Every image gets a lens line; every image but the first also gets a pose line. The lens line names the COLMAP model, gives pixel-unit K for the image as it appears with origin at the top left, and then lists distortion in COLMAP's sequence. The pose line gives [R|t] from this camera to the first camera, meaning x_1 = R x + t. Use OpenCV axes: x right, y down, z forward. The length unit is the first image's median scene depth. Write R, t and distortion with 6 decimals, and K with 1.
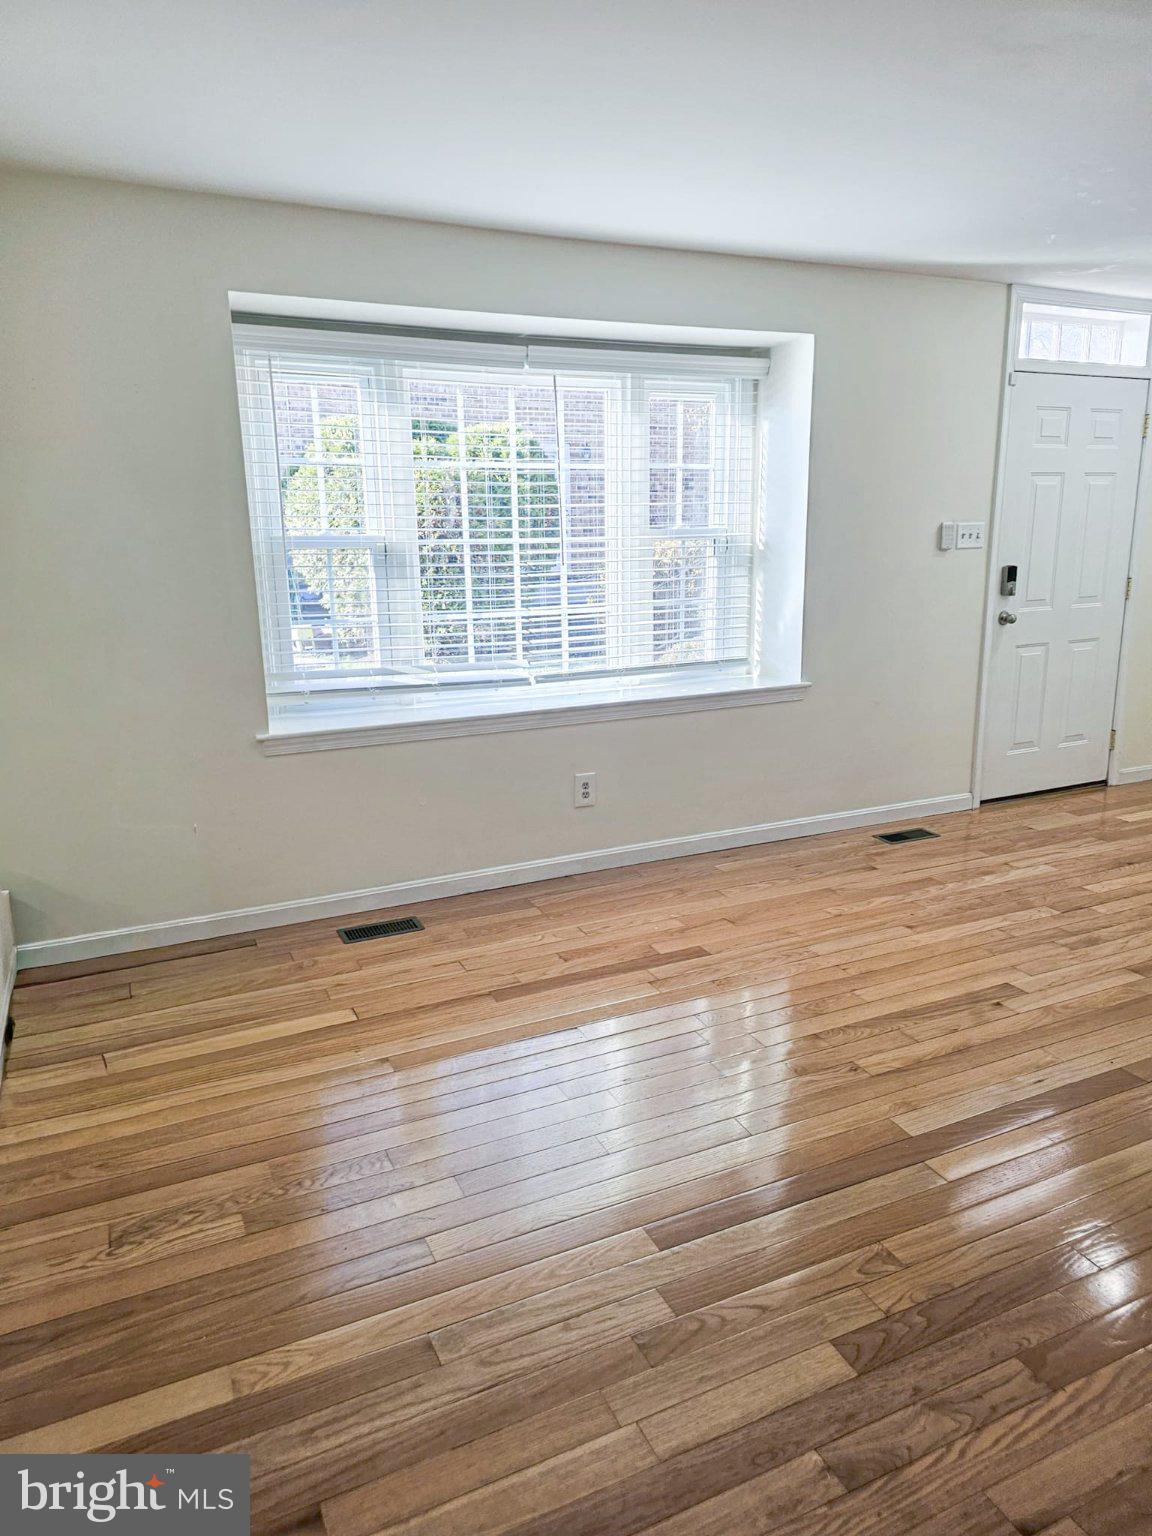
lens RADIAL K [[1018.5, 0, 576.0], [0, 1018.5, 768.0], [0, 0, 1]] dist [0.059719, -0.053052]
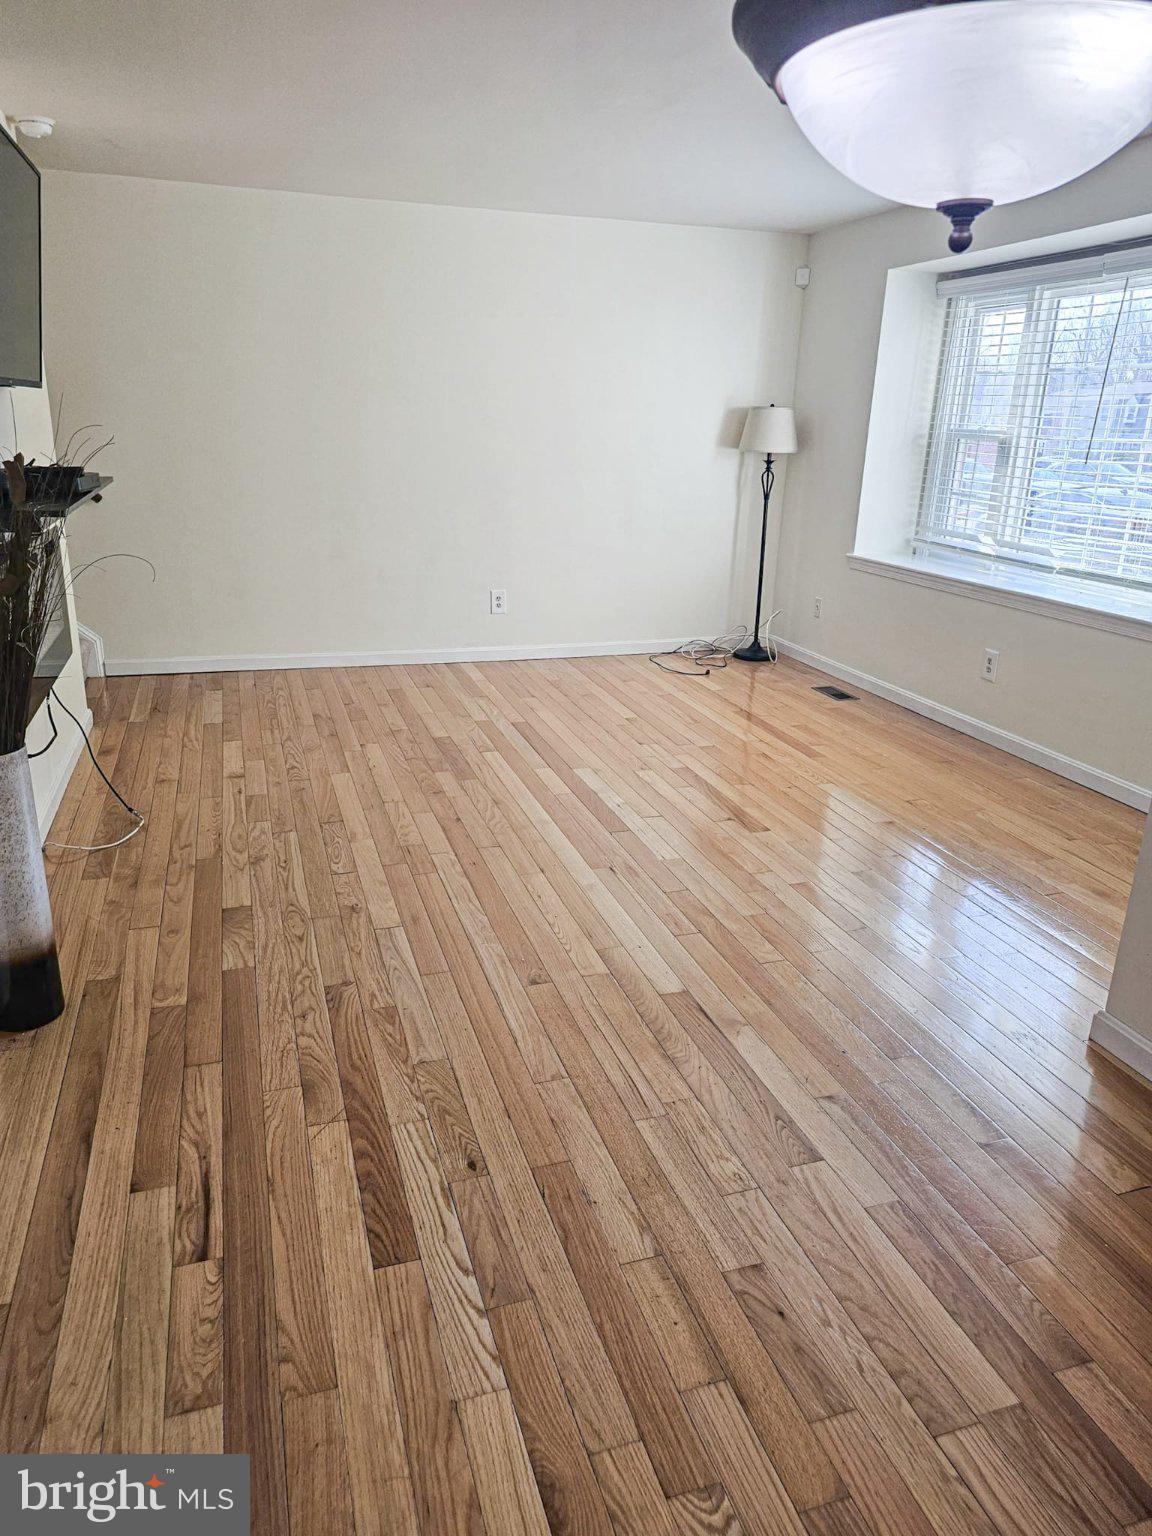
lens RADIAL K [[1033.3, 0, 573.7], [0, 1033.3, 769.6], [0, 0, 1]] dist [0.069698, -0.058919]
pose [[-0.133680, 0.326253, -0.935783, 1.279528], [-0.255870, 0.900880, 0.350636, -0.173646], [0.957424, 0.286312, -0.036951, 0.682062]]
